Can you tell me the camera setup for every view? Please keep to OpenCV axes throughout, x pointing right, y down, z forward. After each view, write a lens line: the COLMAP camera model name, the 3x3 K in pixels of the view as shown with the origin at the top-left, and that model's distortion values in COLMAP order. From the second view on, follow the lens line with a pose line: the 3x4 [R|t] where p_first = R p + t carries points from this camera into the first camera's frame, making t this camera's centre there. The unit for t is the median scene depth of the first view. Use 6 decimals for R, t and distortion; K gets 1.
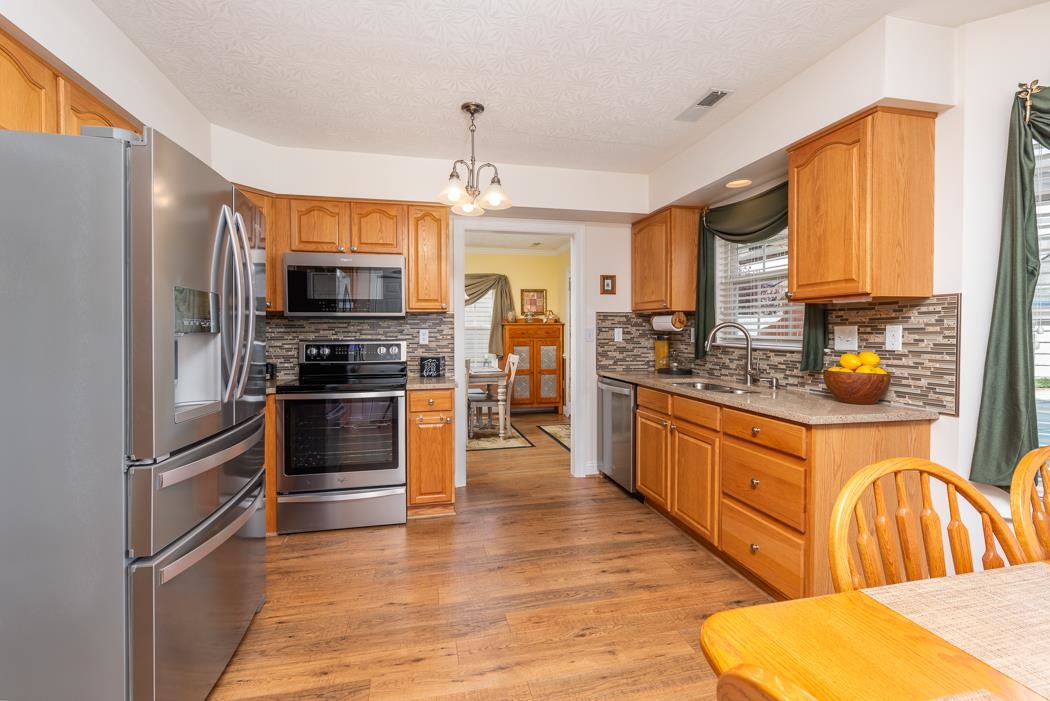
lens RADIAL K [[471.7, 0, 522.7], [0, 471.7, 337.0], [0, 0, 1]] dist [-0.001750, -0.002425]
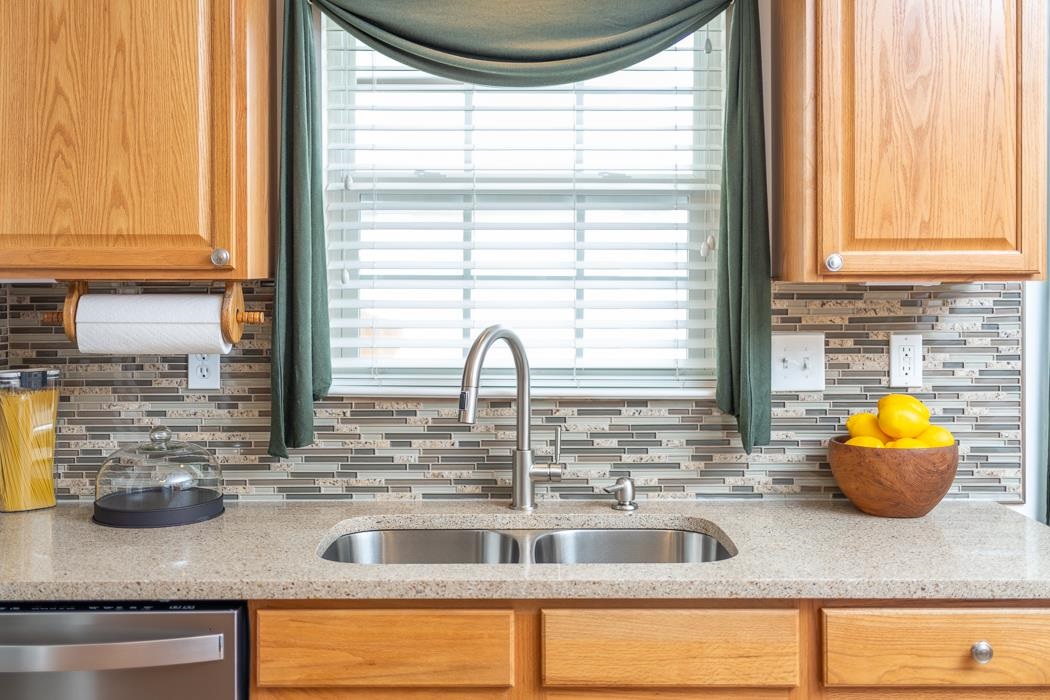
lens RADIAL K [[1110.1, 0, 531.5], [0, 1110.1, 340.0], [0, 0, 1]] dist [-0.002578, 0.000000]
pose [[0.226777, -0.002991, 0.973942, -0.380924], [0.014099, 0.999901, -0.000212, -0.023207], [-0.973845, 0.013780, 0.226796, 1.067483]]
